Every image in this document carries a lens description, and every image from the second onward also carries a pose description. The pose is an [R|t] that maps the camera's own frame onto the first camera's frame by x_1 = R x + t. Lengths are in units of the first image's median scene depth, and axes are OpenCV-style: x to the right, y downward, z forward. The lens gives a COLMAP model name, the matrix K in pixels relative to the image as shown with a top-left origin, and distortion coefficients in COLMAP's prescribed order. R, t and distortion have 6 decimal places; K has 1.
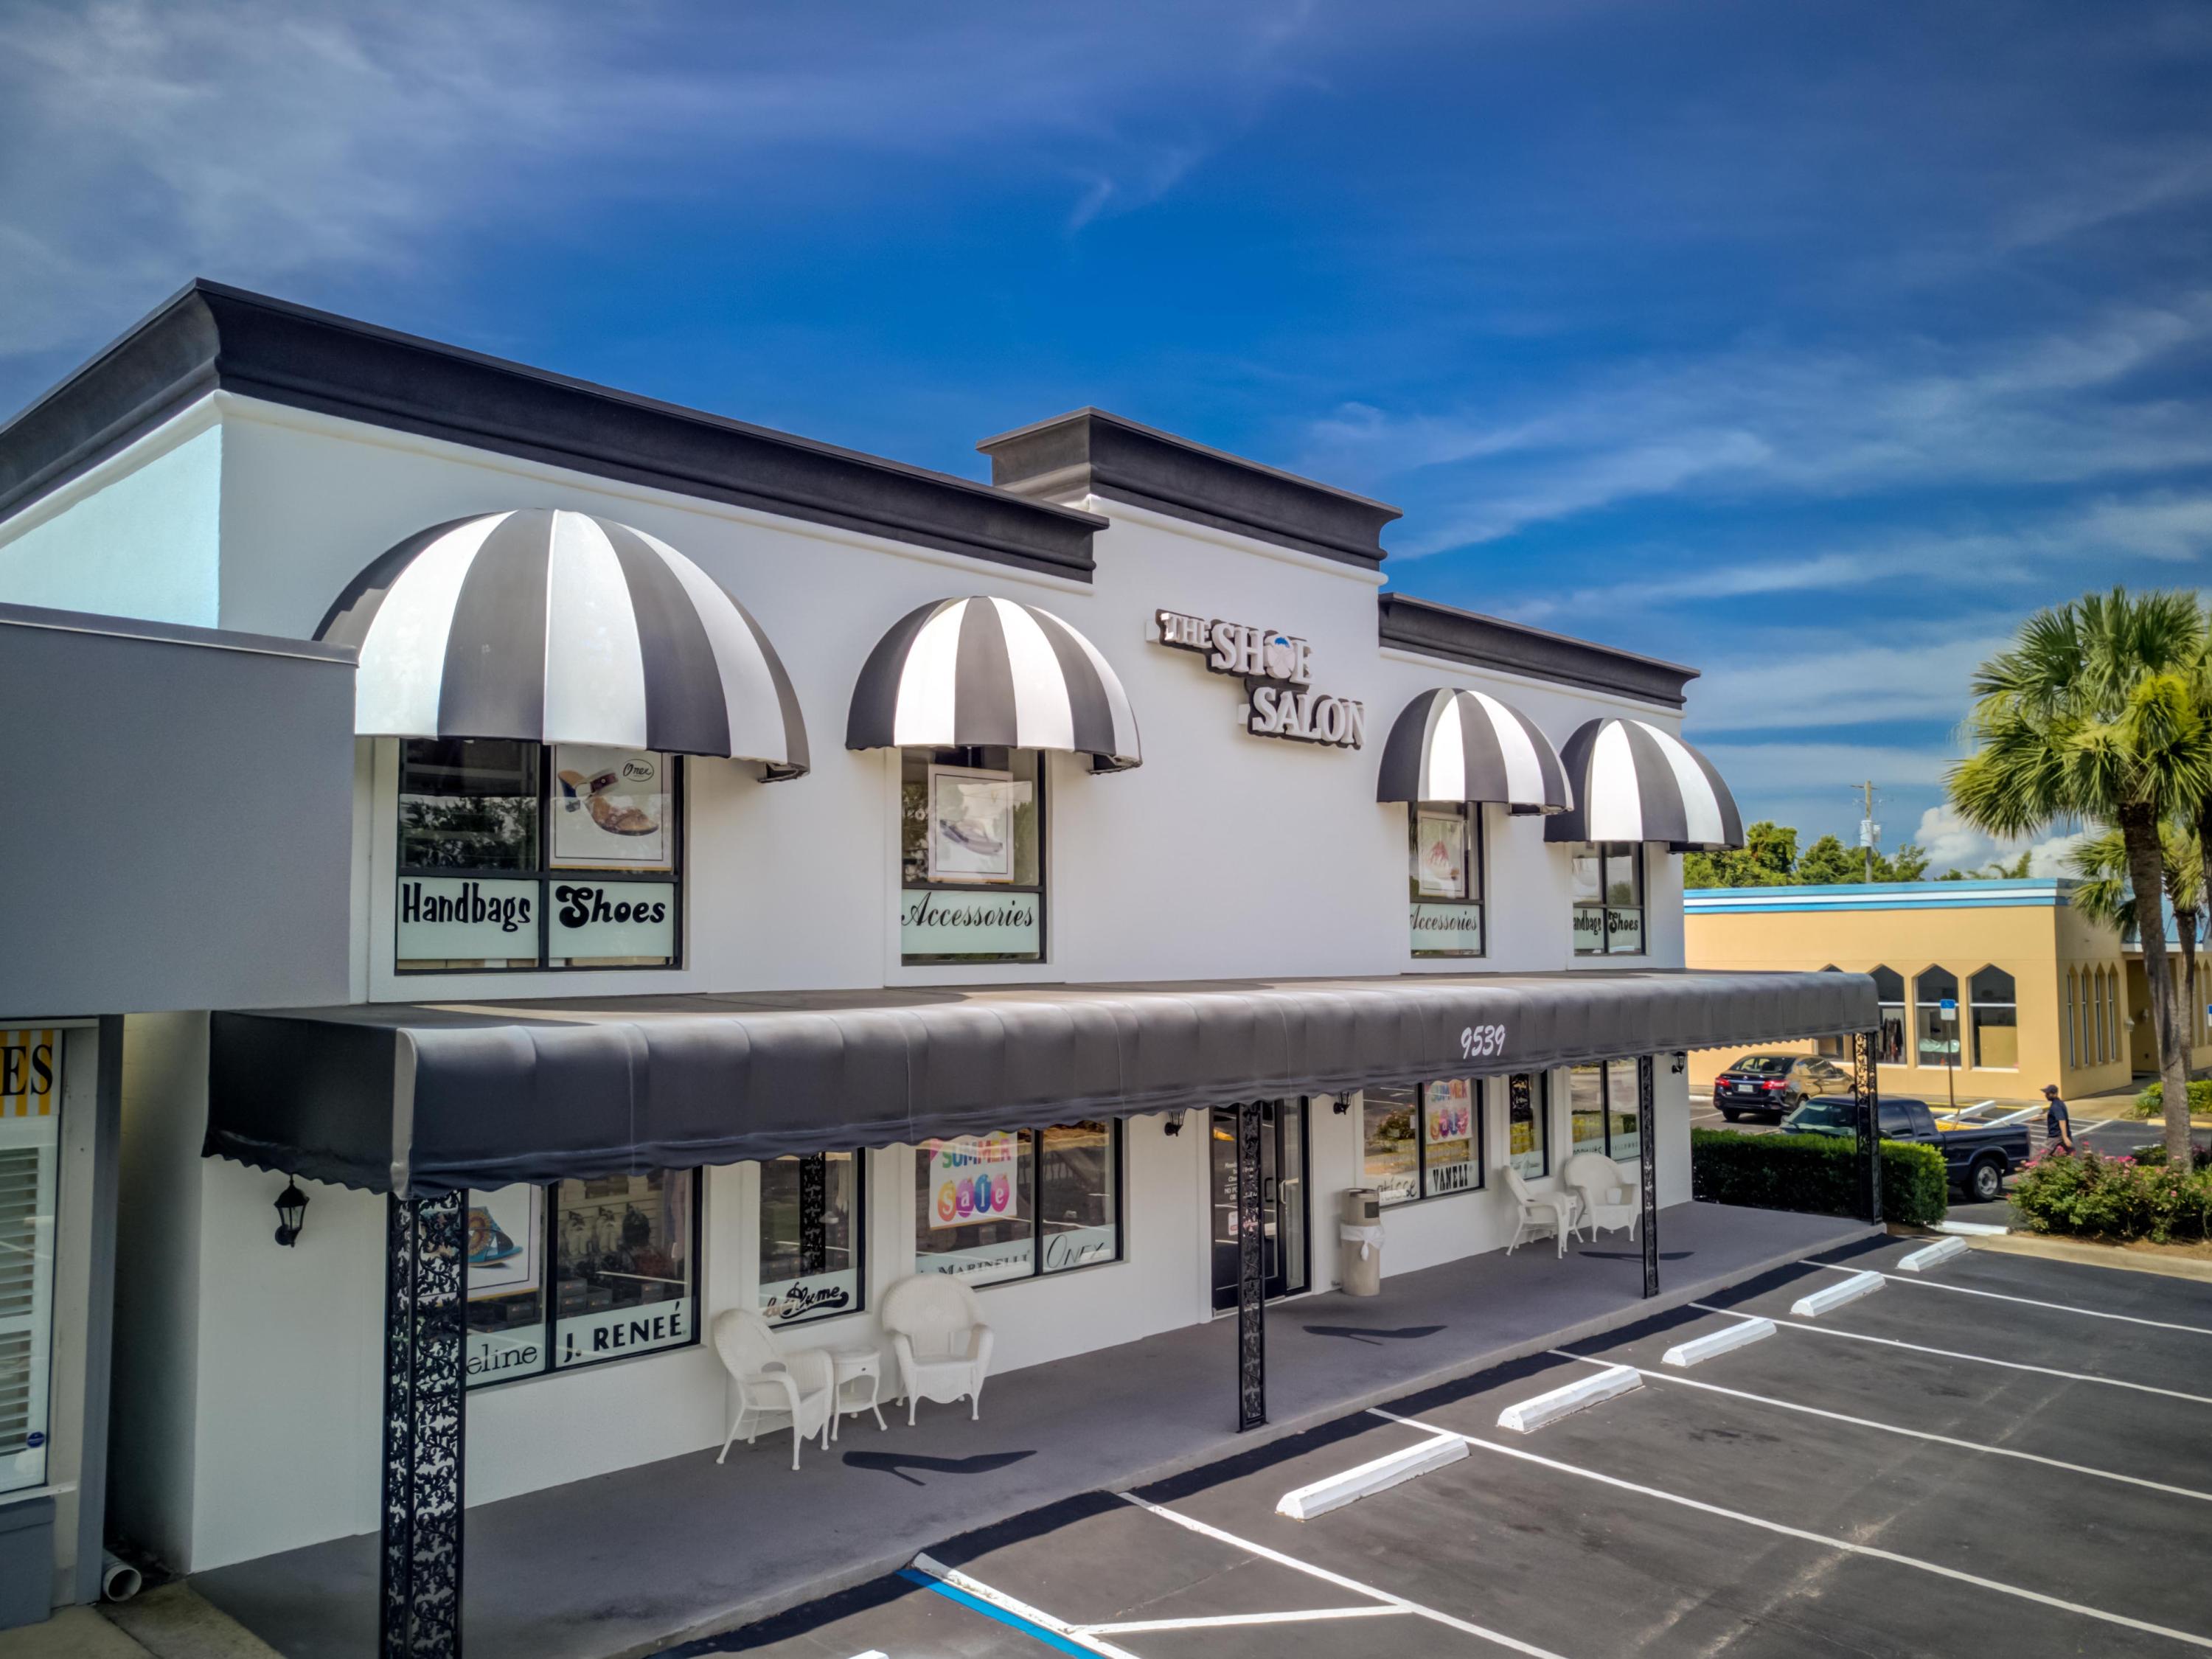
lens RADIAL K [[1743.9, 0, 1106.0], [0, 1743.9, 829.5], [0, 0, 1]] dist [0.009863, -0.004100]
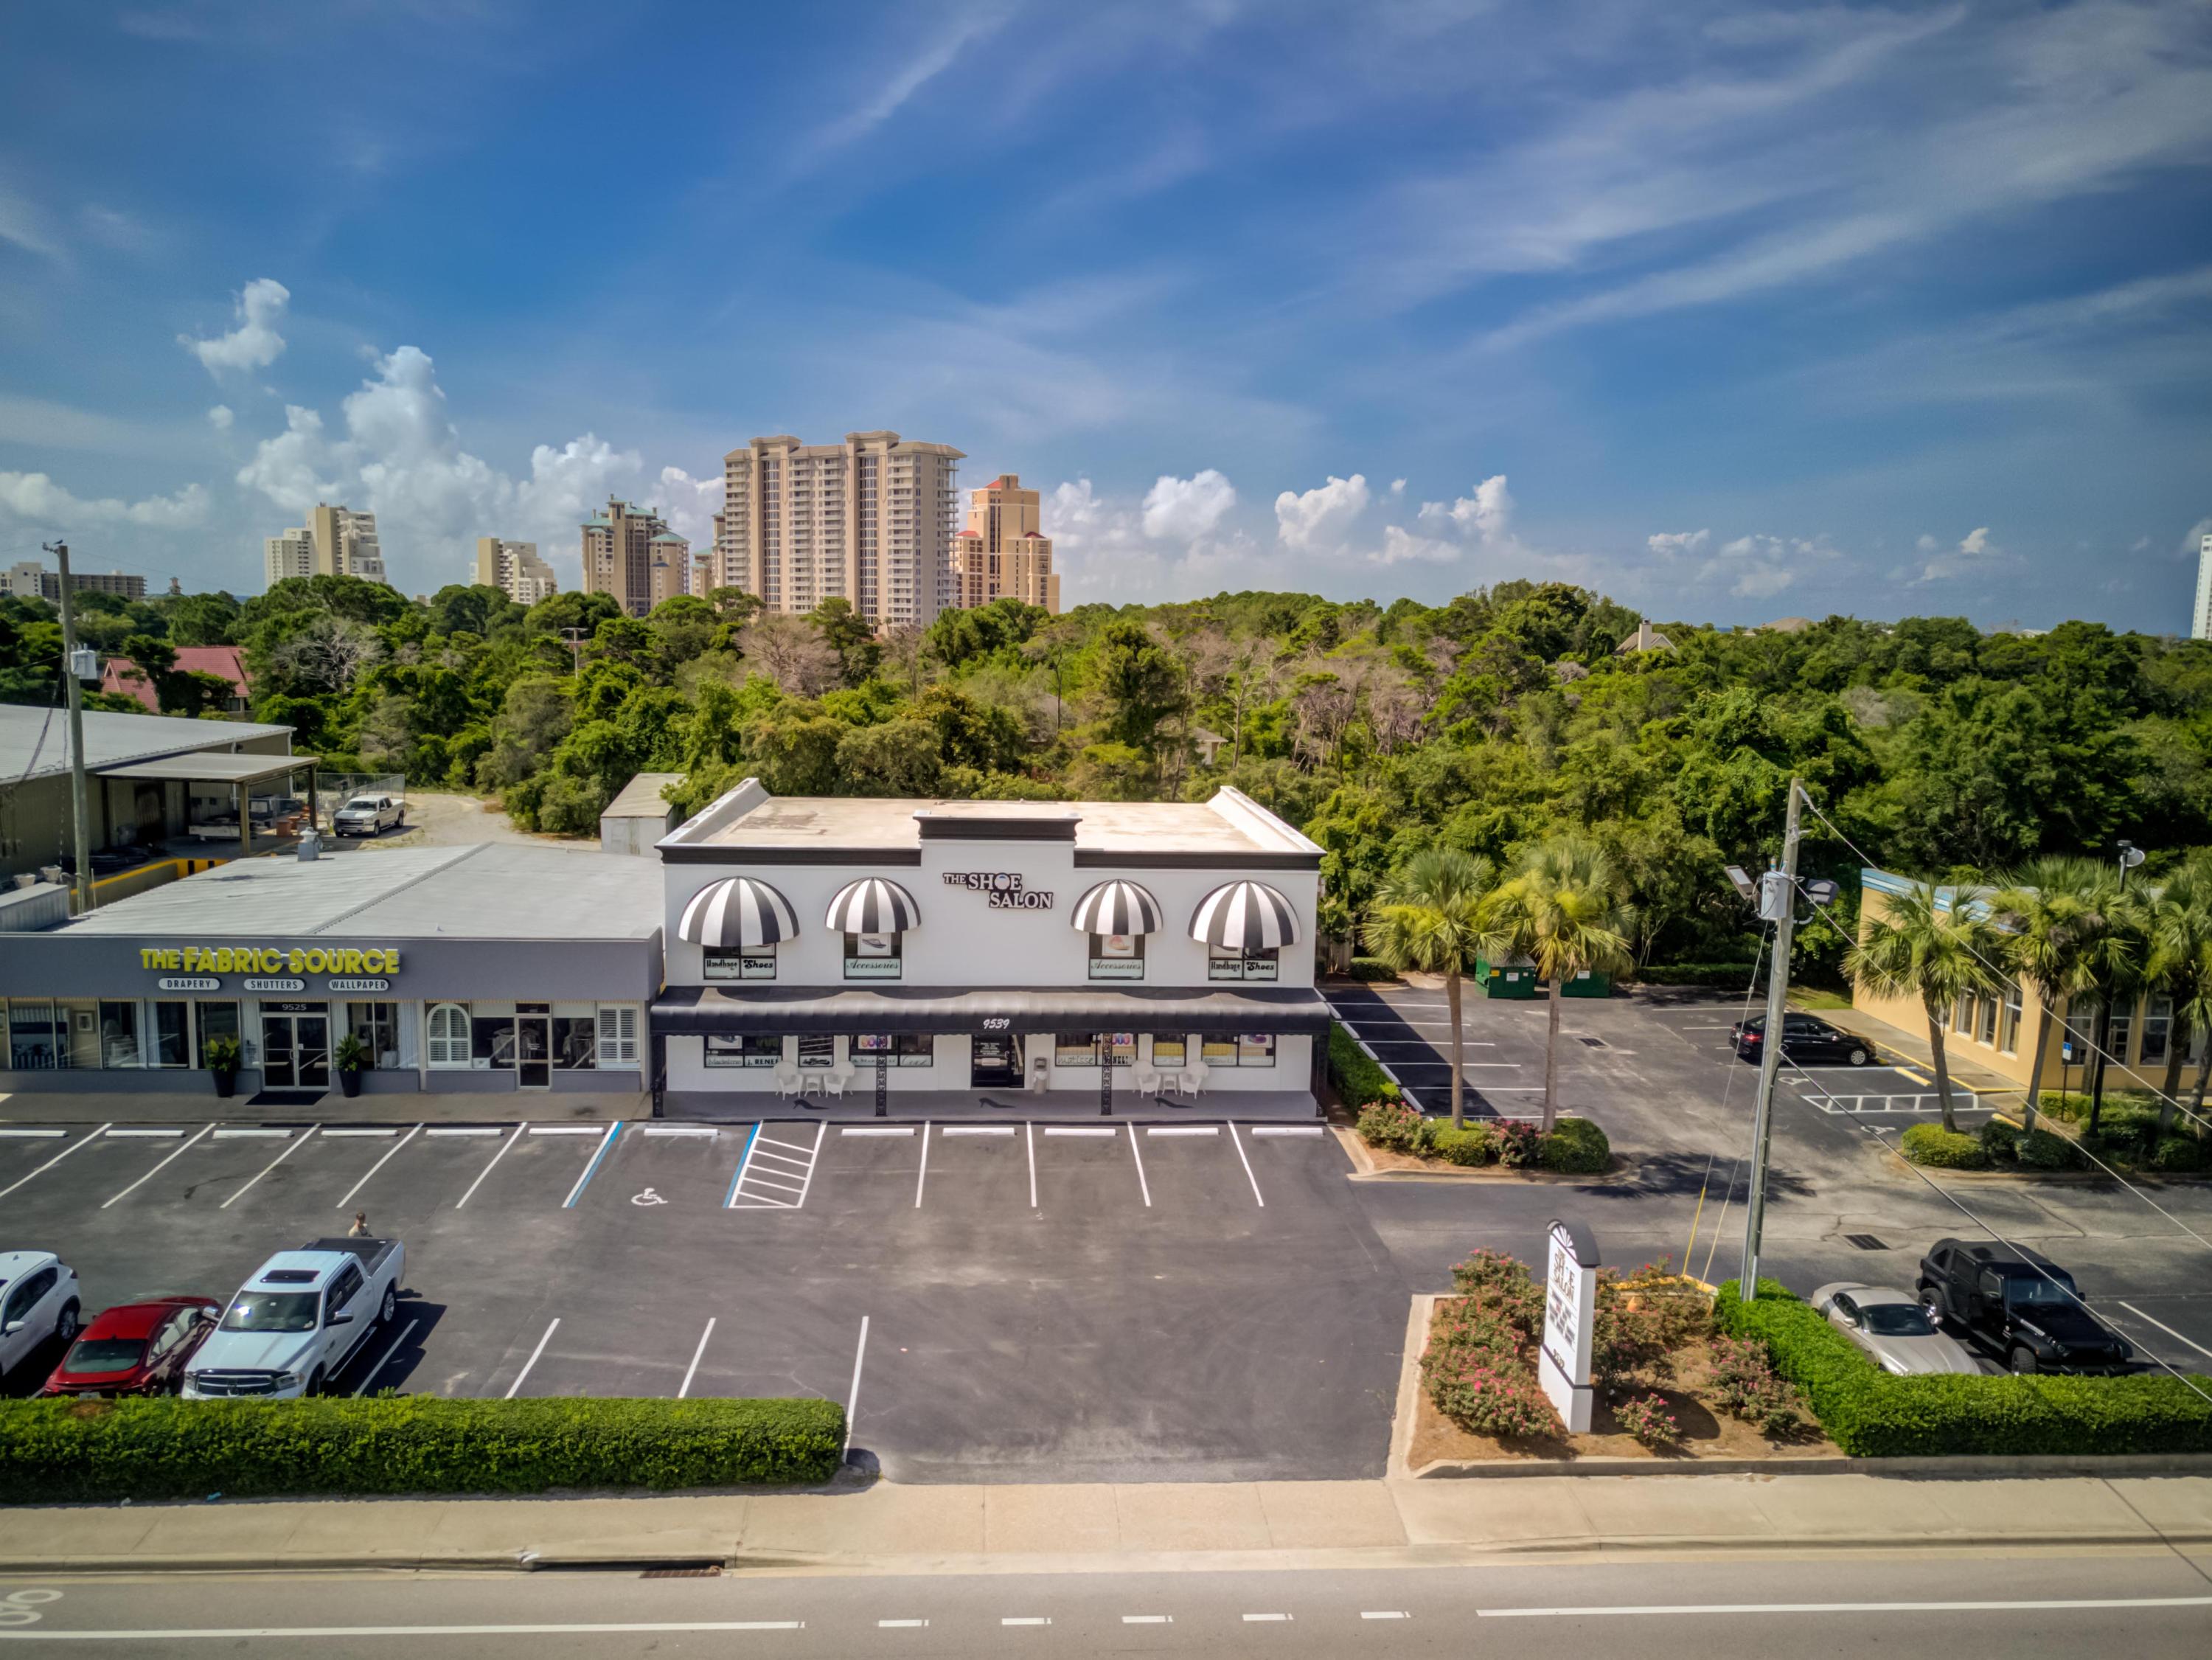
lens RADIAL K [[1740.7, 0, 1108.0], [0, 1740.7, 797.5], [0, 0, 1]] dist [0.073656, -0.165516]
pose [[0.730959, 0.100015, -0.675052, 2.668122], [0.021428, 0.985350, 0.169191, -0.888648], [0.682084, -0.138137, 0.718108, -1.191198]]
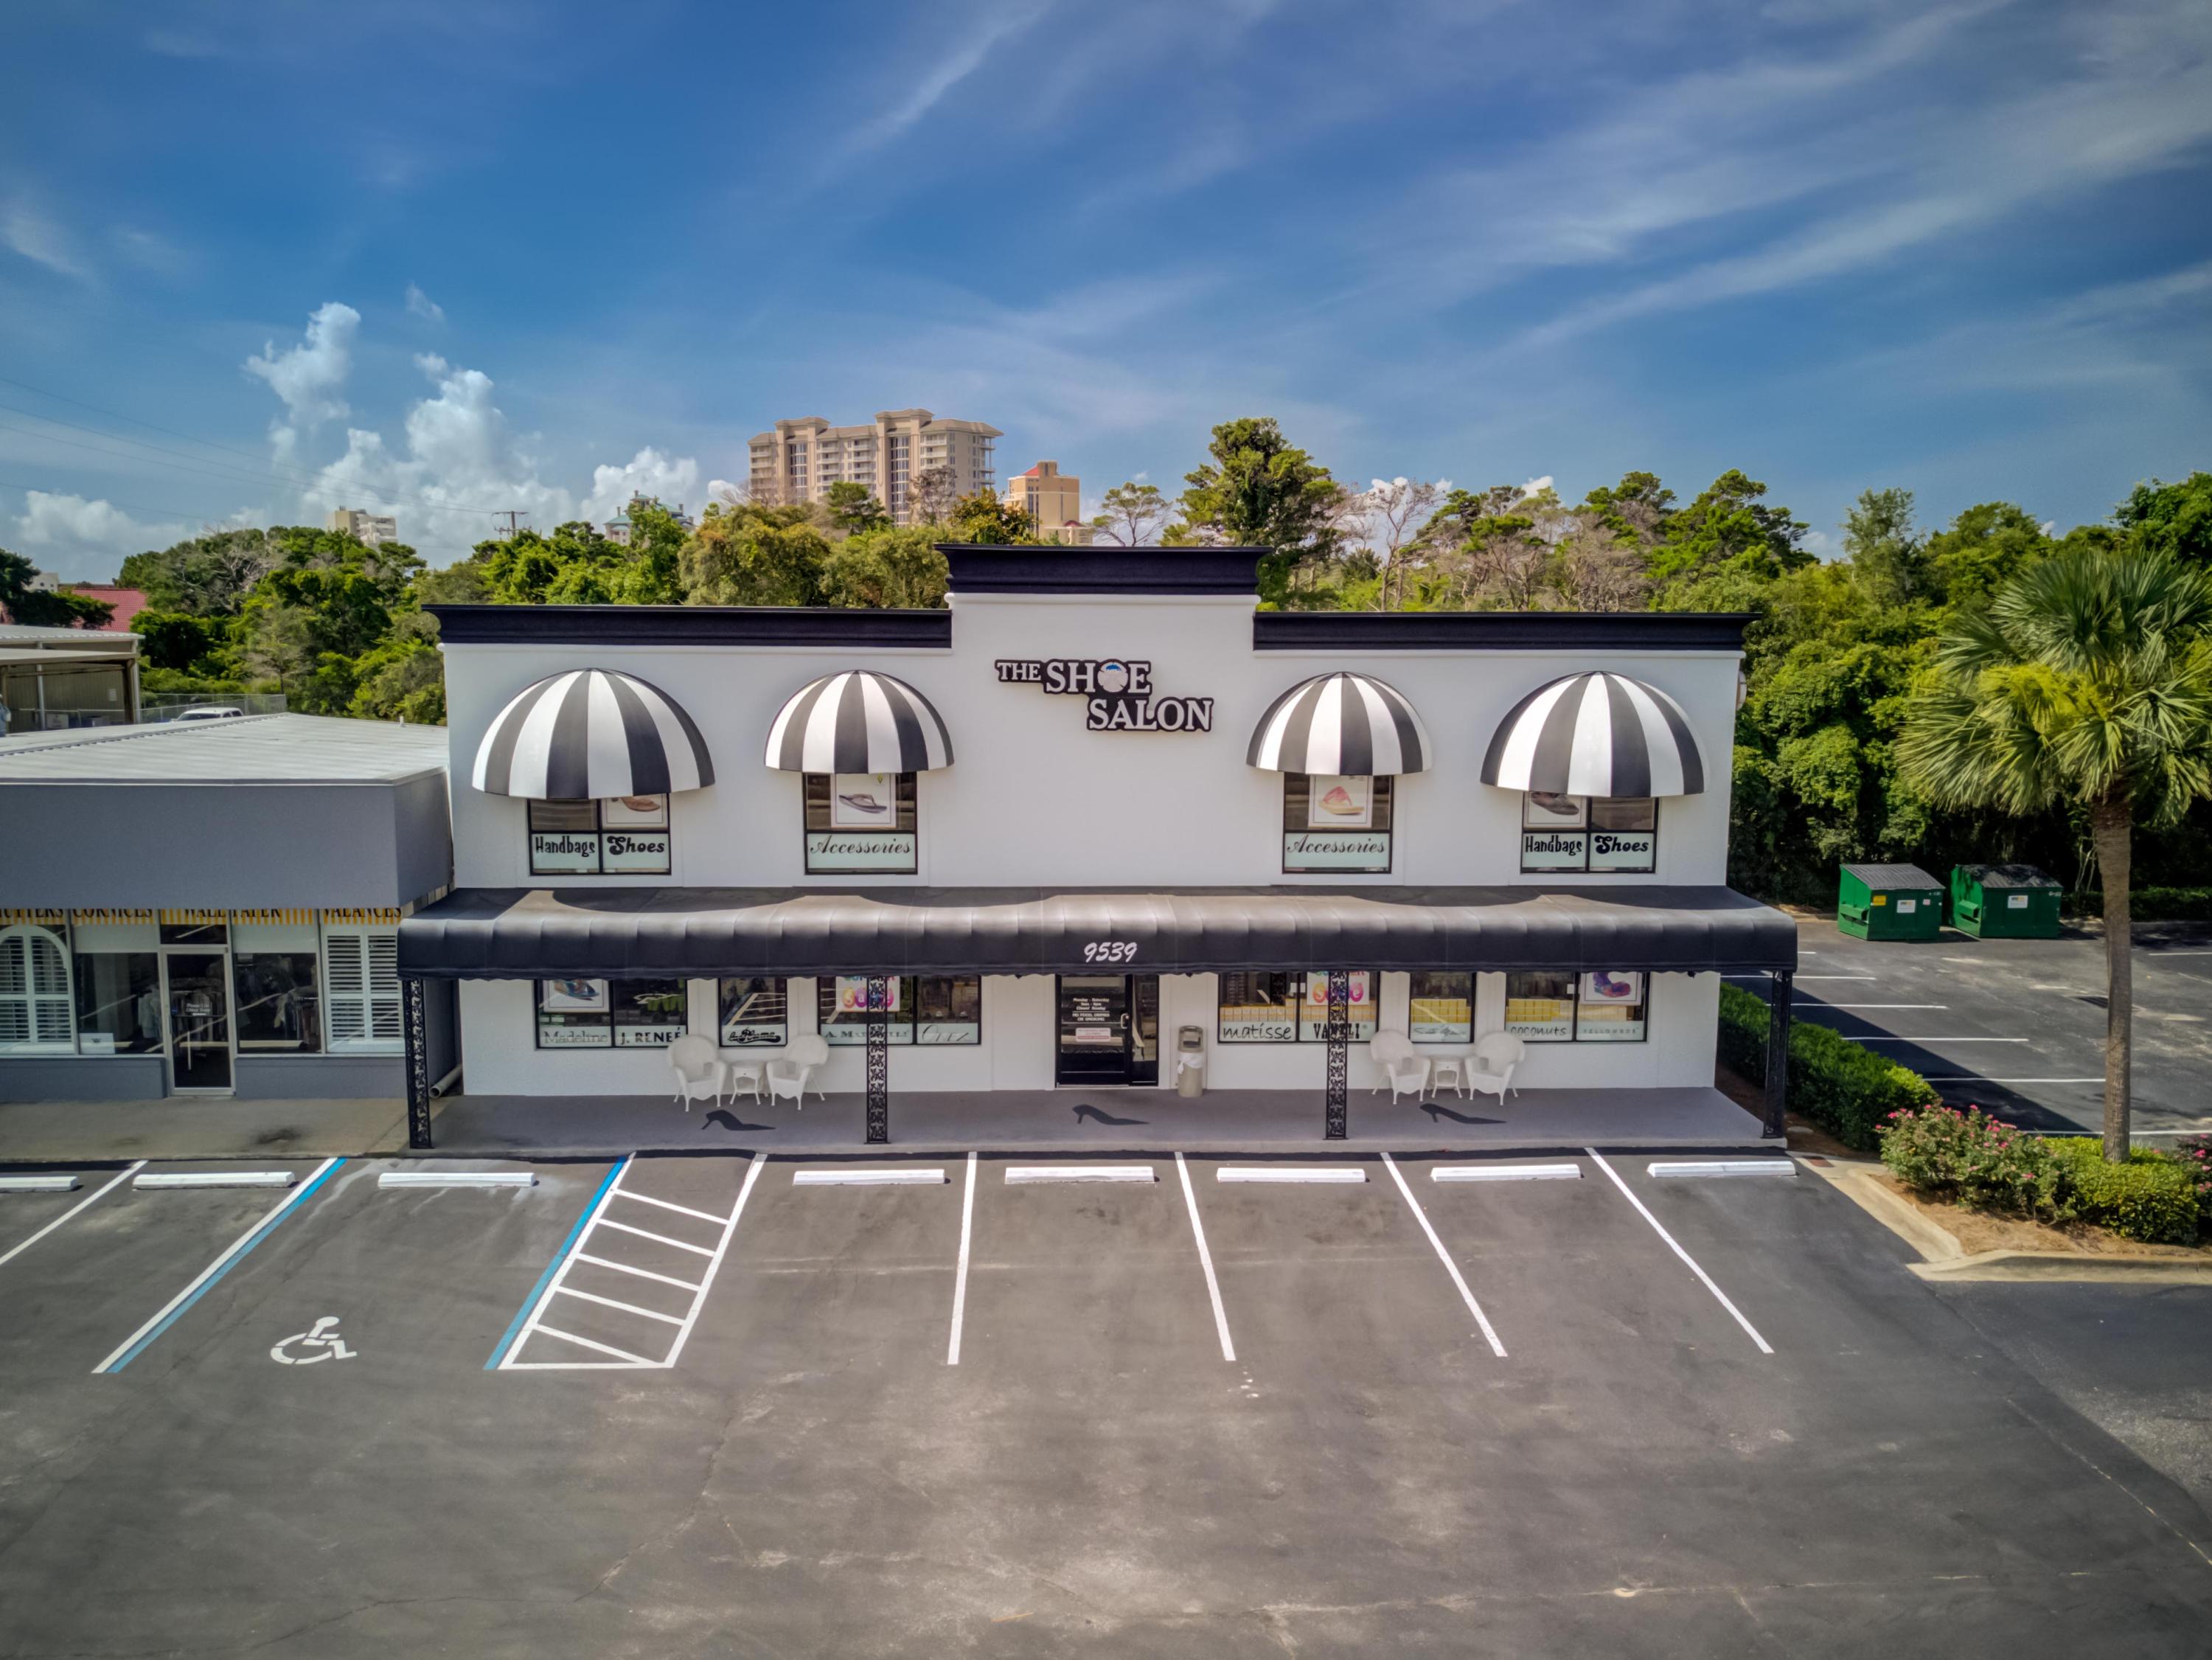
lens RADIAL K [[1744.1, 0, 1106.0], [0, 1744.1, 830.0], [0, 0, 1]] dist [0.009863, -0.004100]
pose [[0.716070, 0.098018, -0.691112, 1.369342], [0.037707, 0.983214, 0.178516, -0.284995], [0.697009, -0.153890, 0.700354, -0.087688]]
